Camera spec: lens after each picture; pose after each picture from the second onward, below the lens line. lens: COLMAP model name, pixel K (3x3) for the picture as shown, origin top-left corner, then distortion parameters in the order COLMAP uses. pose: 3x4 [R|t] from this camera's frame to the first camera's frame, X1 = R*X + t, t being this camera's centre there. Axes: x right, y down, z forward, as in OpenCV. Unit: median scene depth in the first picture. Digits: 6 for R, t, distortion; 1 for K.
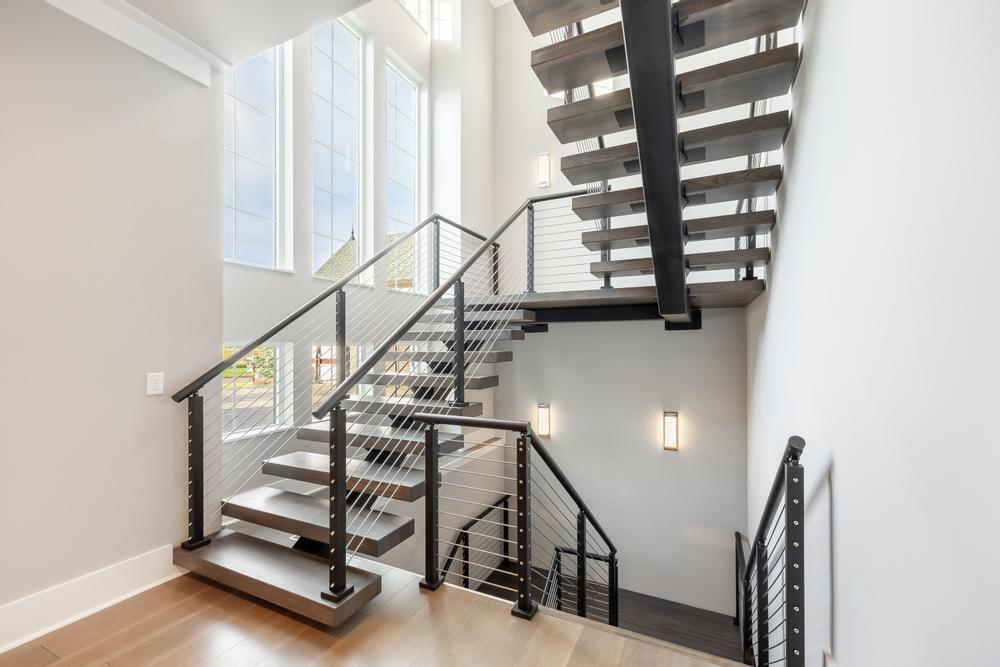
lens RADIAL K [[418.2, 0, 500.0], [0, 418.2, 333.5], [0, 0, 1]] dist [0.018067, -0.000009]
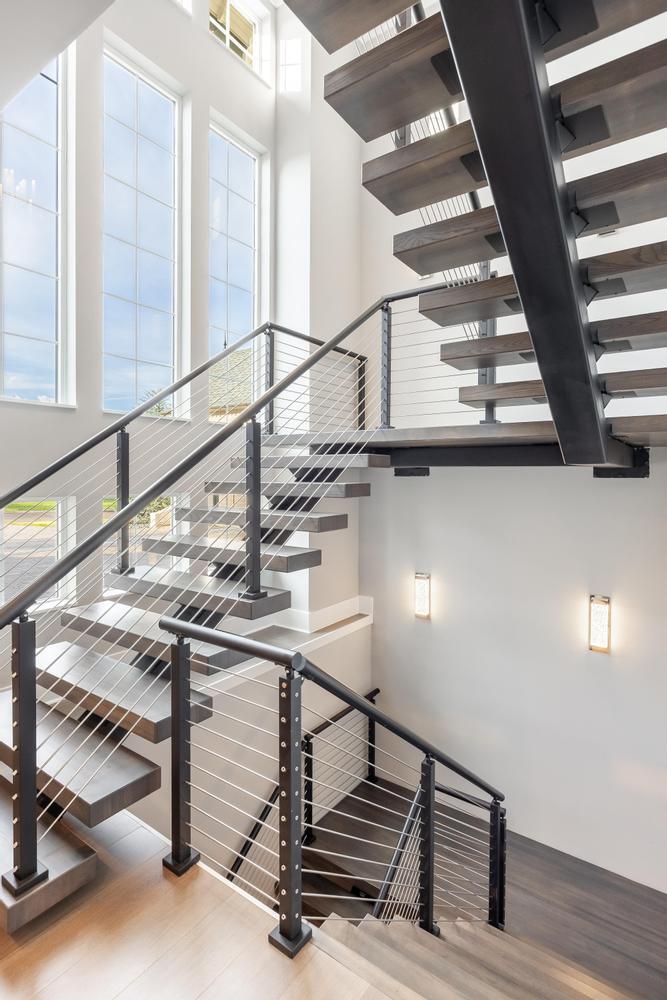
lens RADIAL K [[508.5, 0, 334.2], [0, 508.5, 469.8], [0, 0, 1]] dist [-0.001969, 0.000009]
pose [[0.986788, 0.003817, -0.161972, 0.168394], [-0.000755, 0.999820, 0.018967, -0.056407], [0.162016, -0.018594, 0.986613, 0.164826]]
